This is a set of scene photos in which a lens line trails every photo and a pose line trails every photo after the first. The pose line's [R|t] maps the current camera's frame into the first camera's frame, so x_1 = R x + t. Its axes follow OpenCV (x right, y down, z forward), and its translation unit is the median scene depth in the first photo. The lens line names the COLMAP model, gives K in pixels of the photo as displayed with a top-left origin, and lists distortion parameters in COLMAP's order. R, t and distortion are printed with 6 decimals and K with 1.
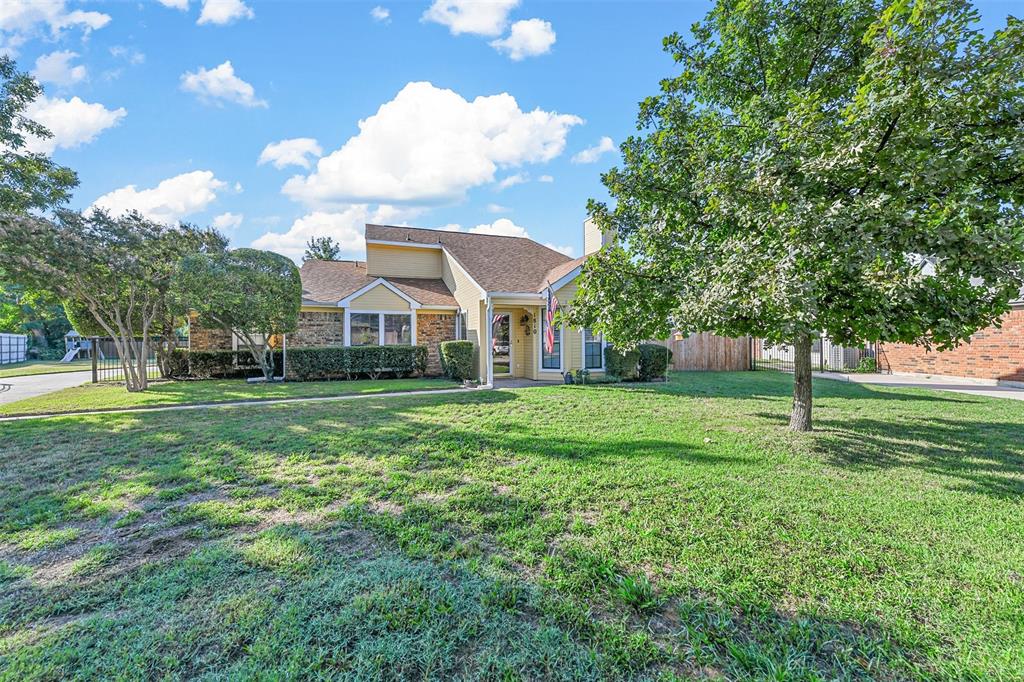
lens RADIAL K [[403.2, 0, 514.6], [0, 403.2, 340.7], [0, 0, 1]] dist [0.012821, 0.000943]
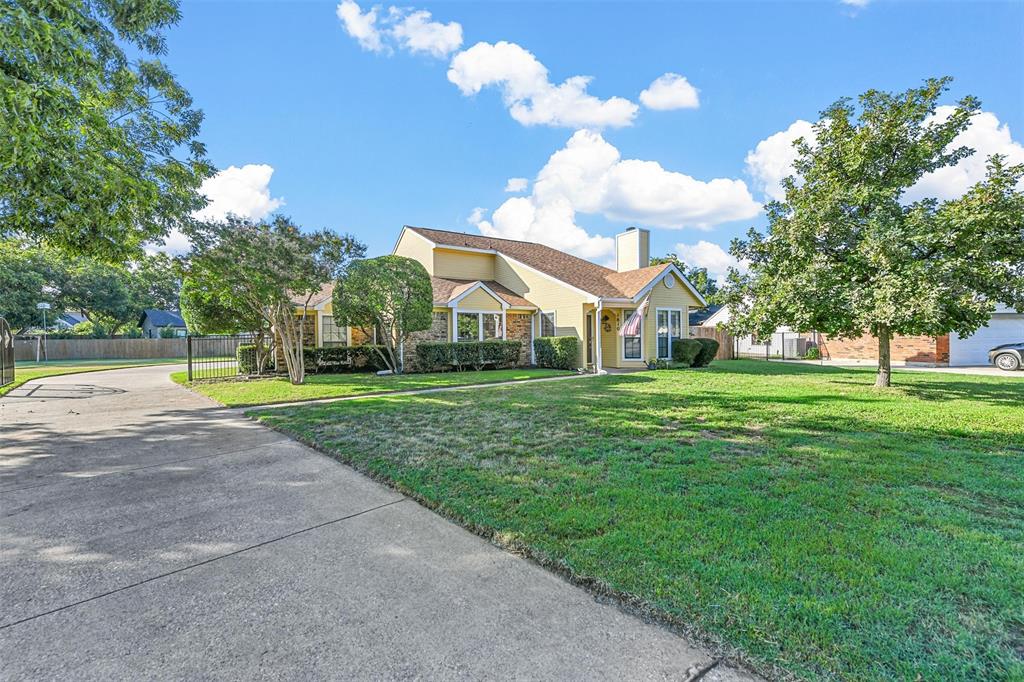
lens RADIAL K [[403.2, 0, 517.0], [0, 403.2, 339.7], [0, 0, 1]] dist [0.012821, 0.000943]
pose [[0.979684, -0.006489, 0.200444, -0.466900], [0.005277, 0.999964, 0.006582, 0.000913], [-0.200479, -0.005391, 0.979683, -0.141266]]
